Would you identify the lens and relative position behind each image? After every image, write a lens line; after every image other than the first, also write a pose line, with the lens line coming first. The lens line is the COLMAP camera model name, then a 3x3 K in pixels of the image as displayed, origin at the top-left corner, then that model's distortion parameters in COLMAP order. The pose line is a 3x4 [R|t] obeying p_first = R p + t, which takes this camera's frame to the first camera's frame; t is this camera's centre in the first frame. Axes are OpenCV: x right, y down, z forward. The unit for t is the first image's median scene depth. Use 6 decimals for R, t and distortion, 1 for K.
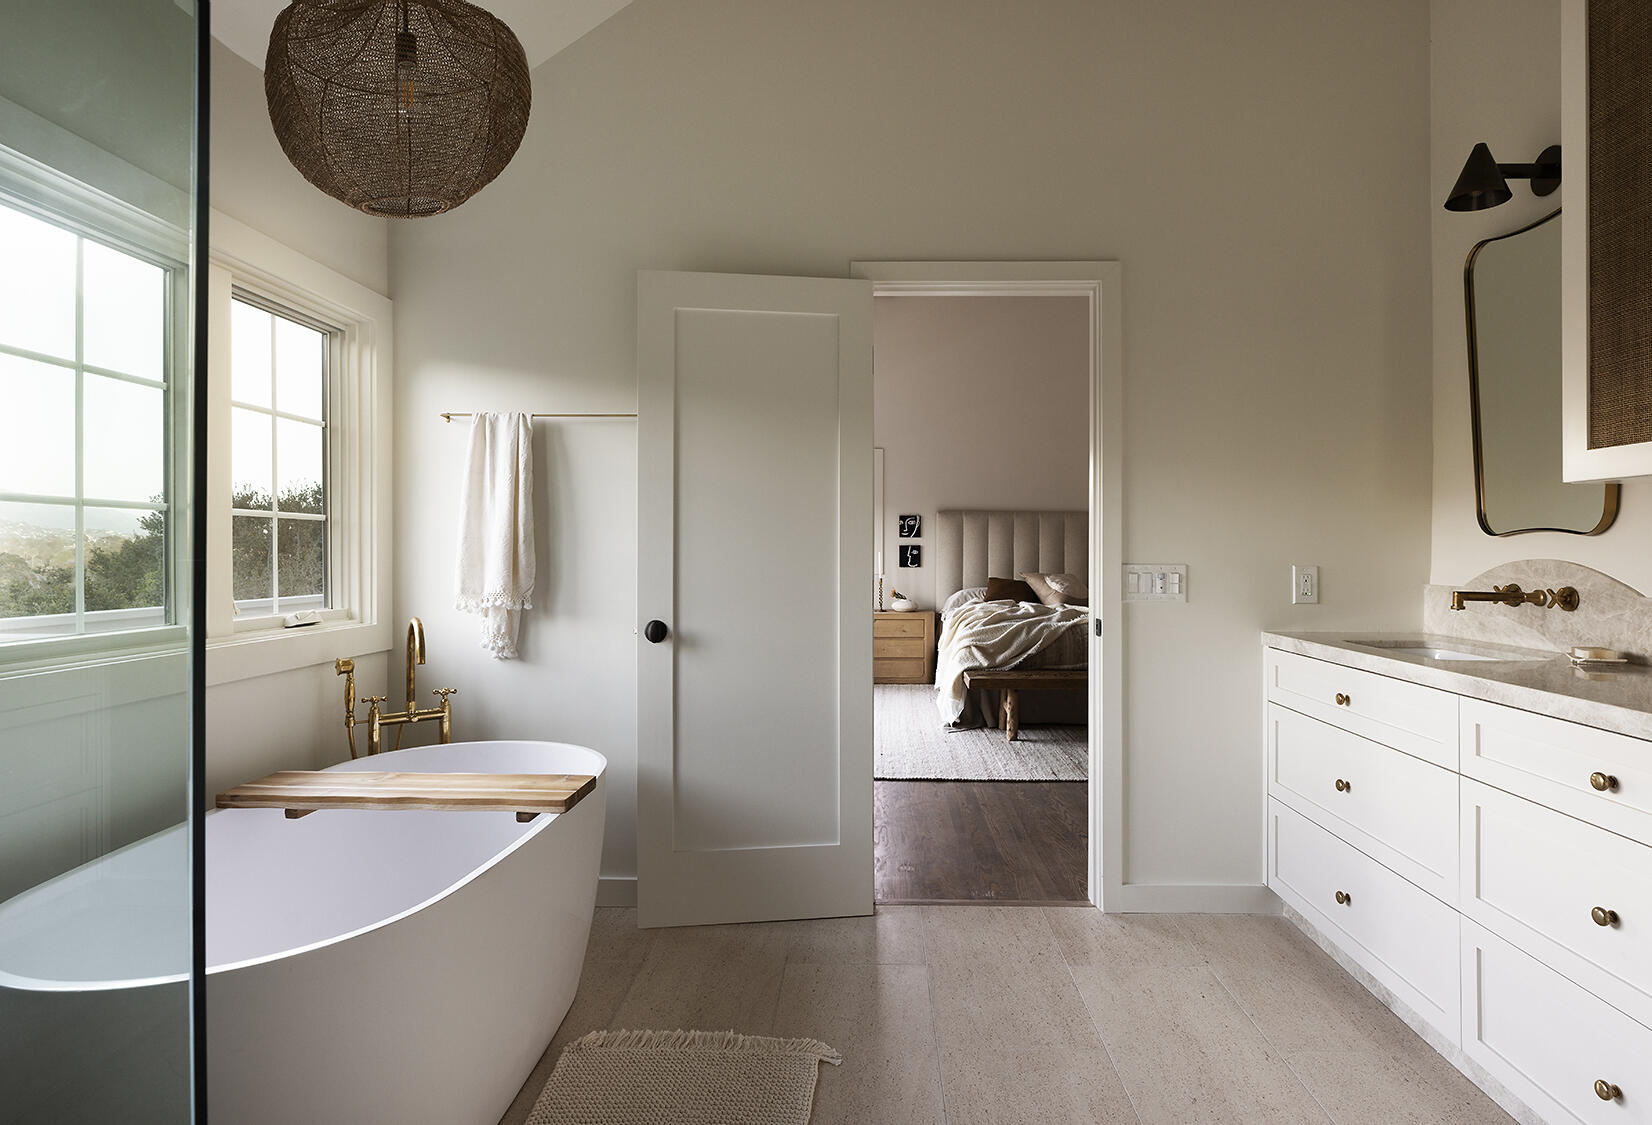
lens RADIAL K [[871.5, 0, 827.5], [0, 871.5, 555.6], [0, 0, 1]] dist [0.000539, 0.001509]
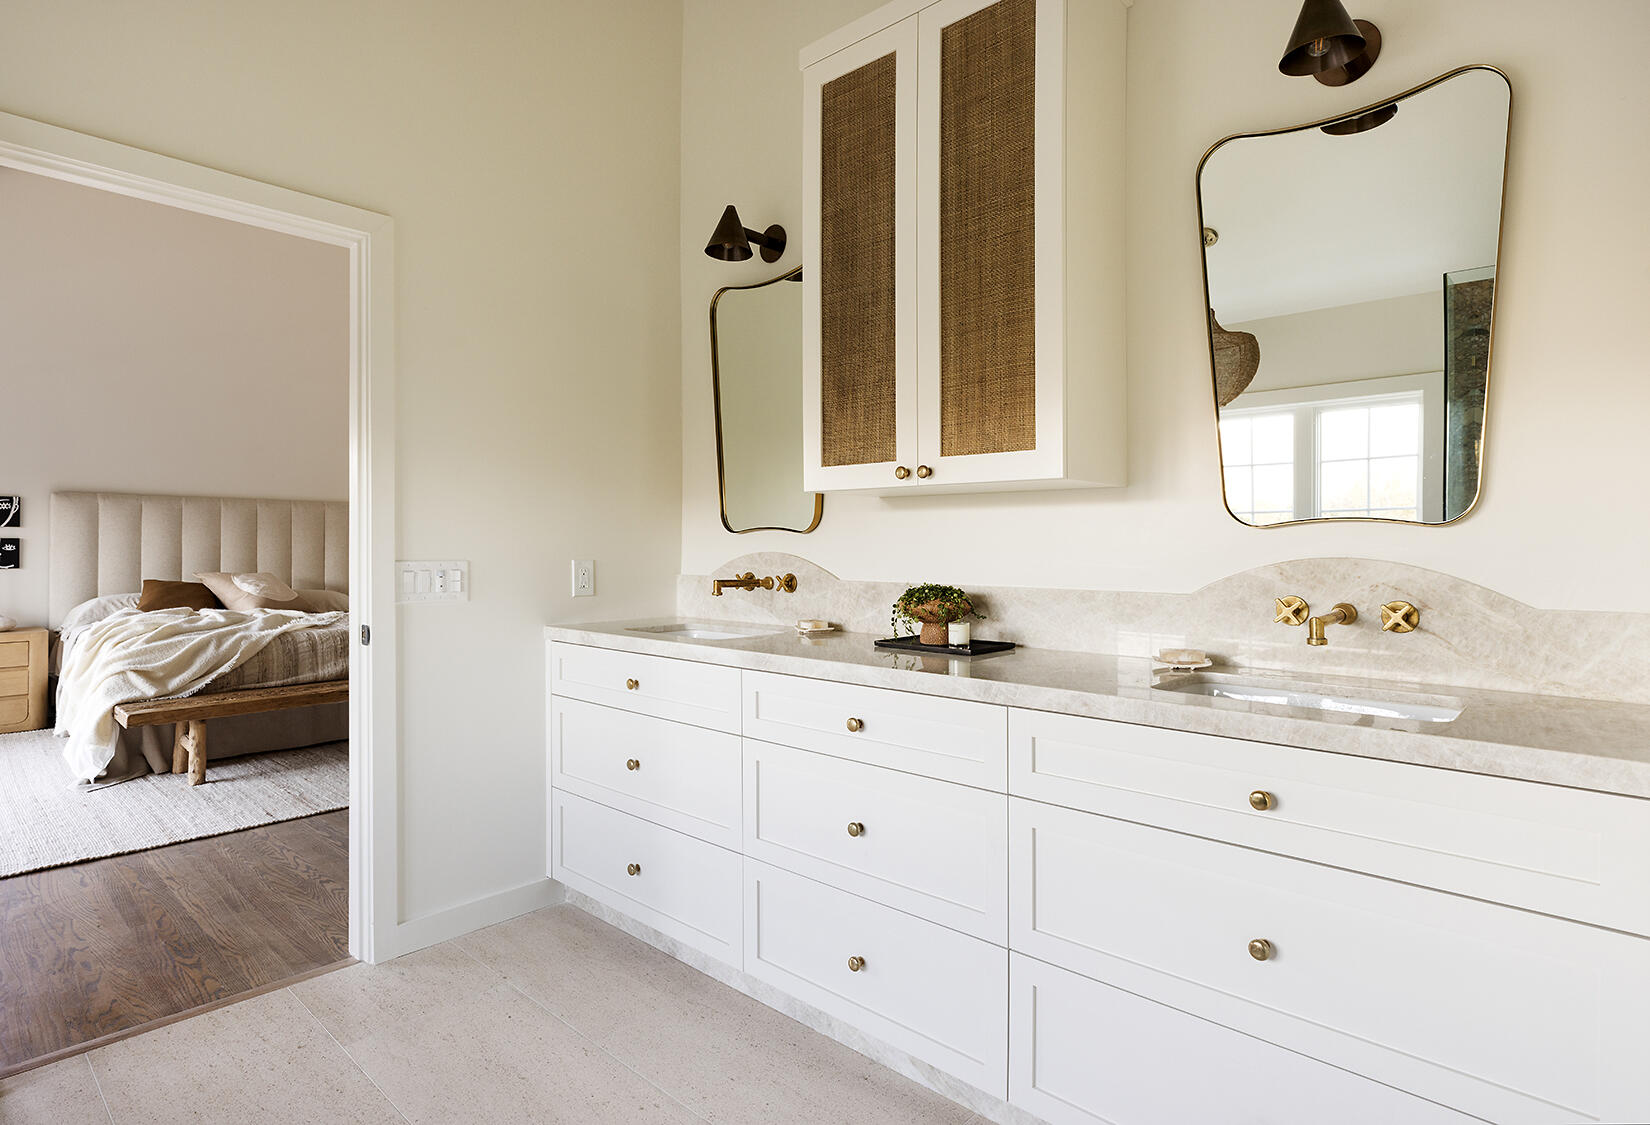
lens RADIAL K [[855.0, 0, 827.2], [0, 855.0, 542.2], [0, 0, 1]] dist [-0.002214, -0.002227]
pose [[0.628768, 0.000020, 0.777593, -0.056216], [0.006288, 0.999967, -0.005110, -0.002139], [-0.777568, 0.008102, 0.628747, 0.110615]]
